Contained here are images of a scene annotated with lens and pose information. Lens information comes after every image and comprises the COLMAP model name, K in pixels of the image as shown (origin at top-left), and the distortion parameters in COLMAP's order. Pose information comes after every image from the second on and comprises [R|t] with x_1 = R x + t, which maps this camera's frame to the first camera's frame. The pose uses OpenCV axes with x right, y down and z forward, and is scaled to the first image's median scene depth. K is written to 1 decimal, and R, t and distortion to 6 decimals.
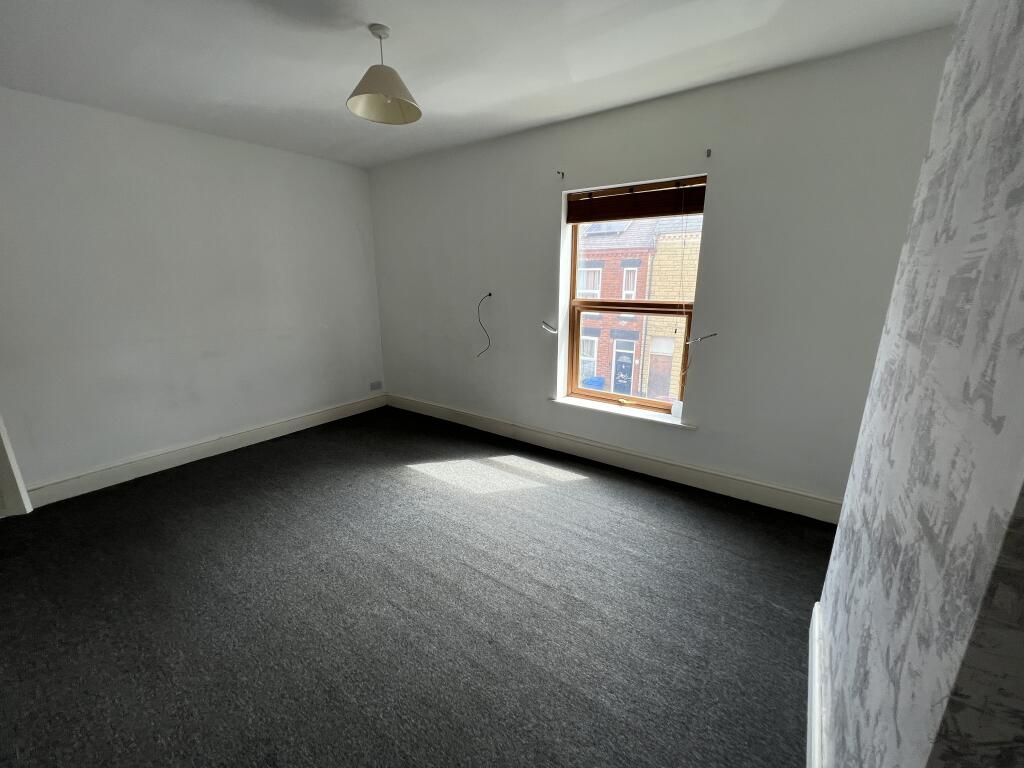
lens RADIAL K [[411.2, 0, 510.0], [0, 411.2, 383.3], [0, 0, 1]] dist [-0.002464, -0.000081]
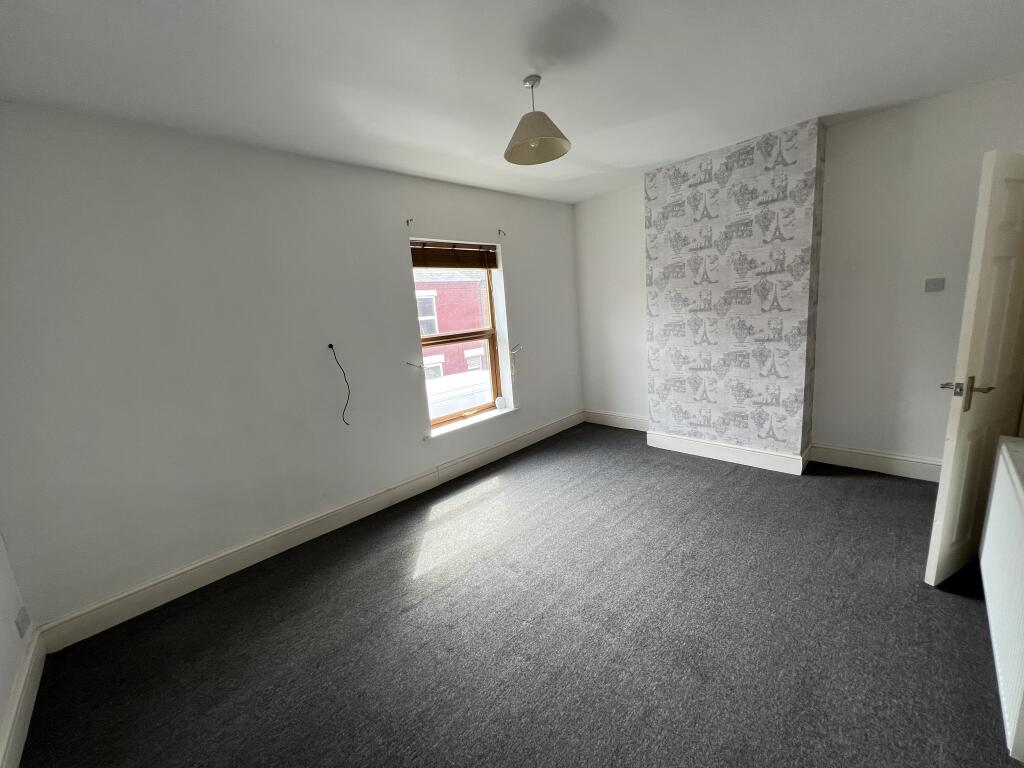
lens RADIAL K [[411.2, 0, 510.0], [0, 411.2, 386.3], [0, 0, 1]] dist [-0.002464, -0.000081]
pose [[0.161973, -0.198049, 0.966717, -0.946288], [0.324094, 0.935986, 0.137451, -0.175209], [-0.932056, 0.291043, 0.215791, 0.658353]]
